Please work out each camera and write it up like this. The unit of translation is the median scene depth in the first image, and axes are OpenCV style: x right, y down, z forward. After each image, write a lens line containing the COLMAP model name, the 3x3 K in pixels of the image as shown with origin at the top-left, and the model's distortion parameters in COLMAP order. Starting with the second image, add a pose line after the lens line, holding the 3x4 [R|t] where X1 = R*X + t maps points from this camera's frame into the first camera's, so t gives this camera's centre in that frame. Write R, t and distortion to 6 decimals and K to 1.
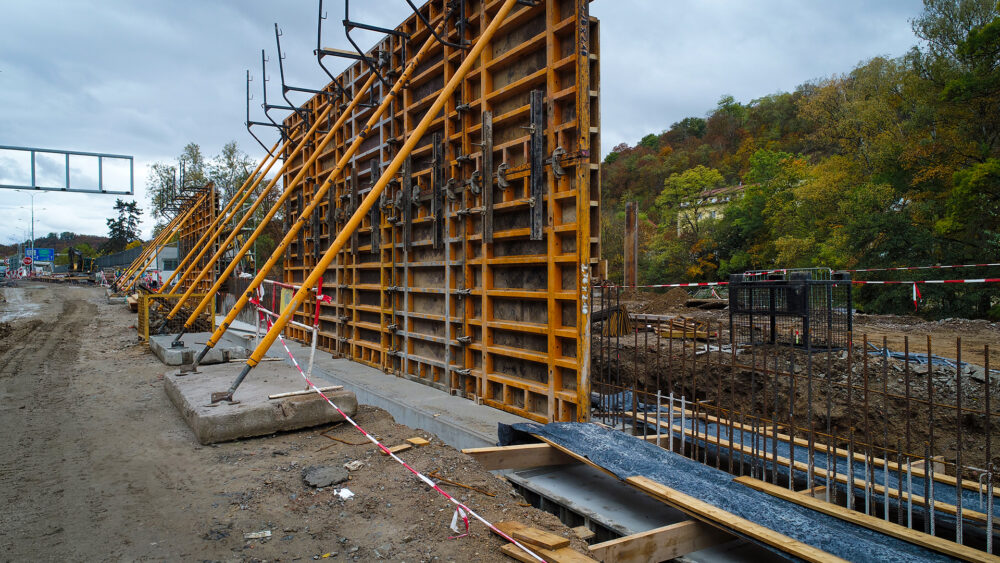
lens RADIAL K [[678.3, 0, 500.0], [0, 678.3, 281.5], [0, 0, 1]] dist [0.001157, 0.000413]
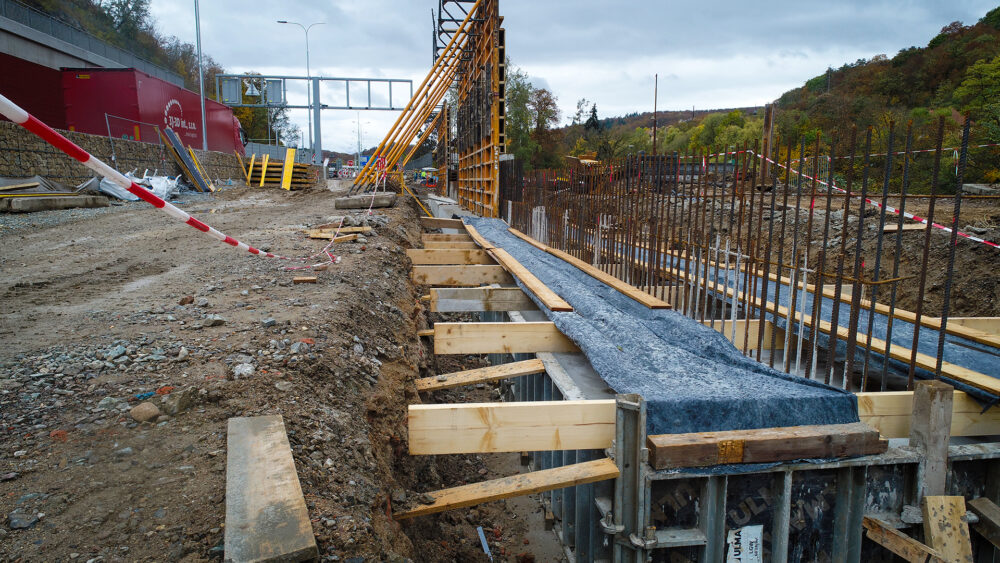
lens RADIAL K [[653.4, 0, 500.0], [0, 653.4, 281.5], [0, 0, 1]] dist [-0.000281, -0.000737]
pose [[0.919536, 0.065884, -0.387443, 0.595534], [-0.009033, 0.989131, 0.146761, 0.058752], [0.392901, -0.131452, 0.910137, -0.592634]]
